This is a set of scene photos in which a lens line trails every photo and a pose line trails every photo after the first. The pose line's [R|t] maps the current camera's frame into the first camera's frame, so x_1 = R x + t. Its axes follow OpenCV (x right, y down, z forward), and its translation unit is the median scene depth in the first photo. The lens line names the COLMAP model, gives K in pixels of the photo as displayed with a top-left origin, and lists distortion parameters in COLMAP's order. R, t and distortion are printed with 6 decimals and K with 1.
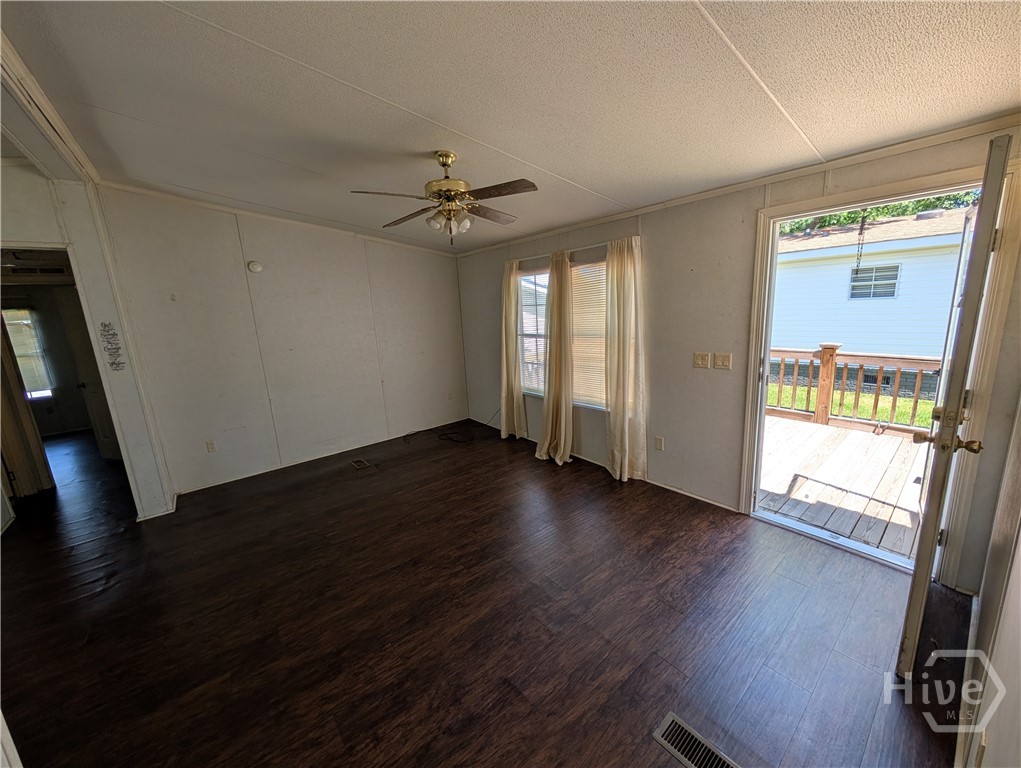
lens RADIAL K [[386.6, 0, 510.5], [0, 386.6, 384.0], [0, 0, 1]] dist [0.000002, -0.000002]
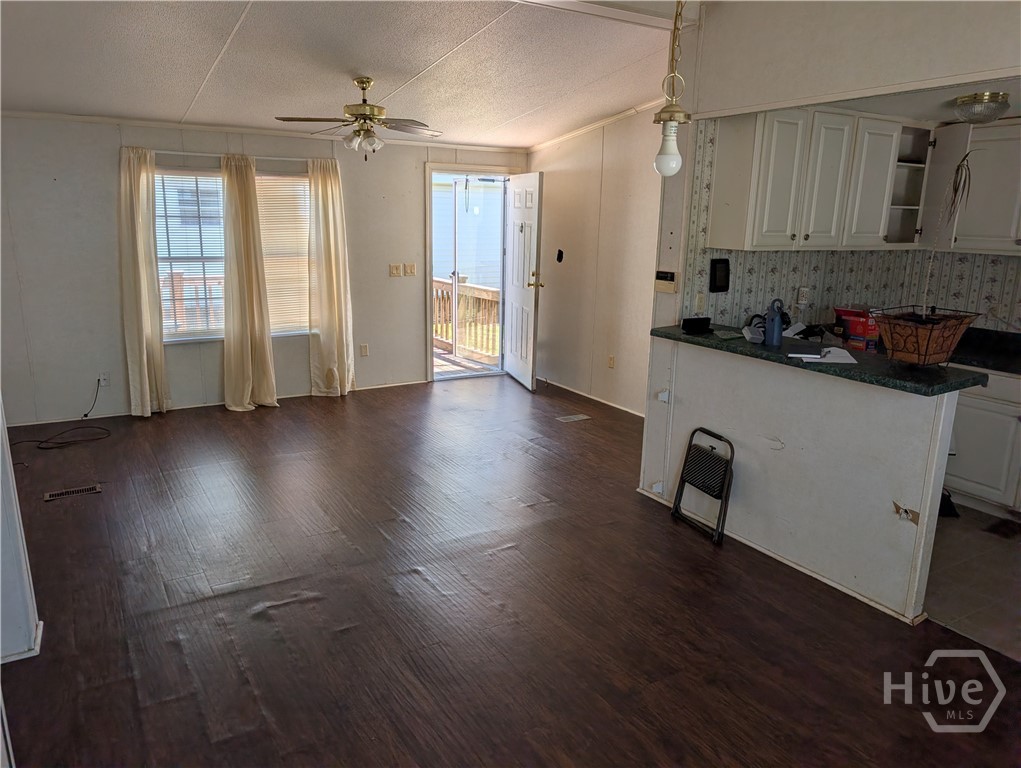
lens RADIAL K [[726.9, 0, 510.5], [0, 726.9, 384.0], [0, 0, 1]] dist [-0.003419, -0.000990]
pose [[0.132265, -0.178860, 0.974944, -1.444748], [0.169897, 0.973120, 0.155476, -0.003817], [-0.976545, 0.145076, 0.159098, 0.249509]]
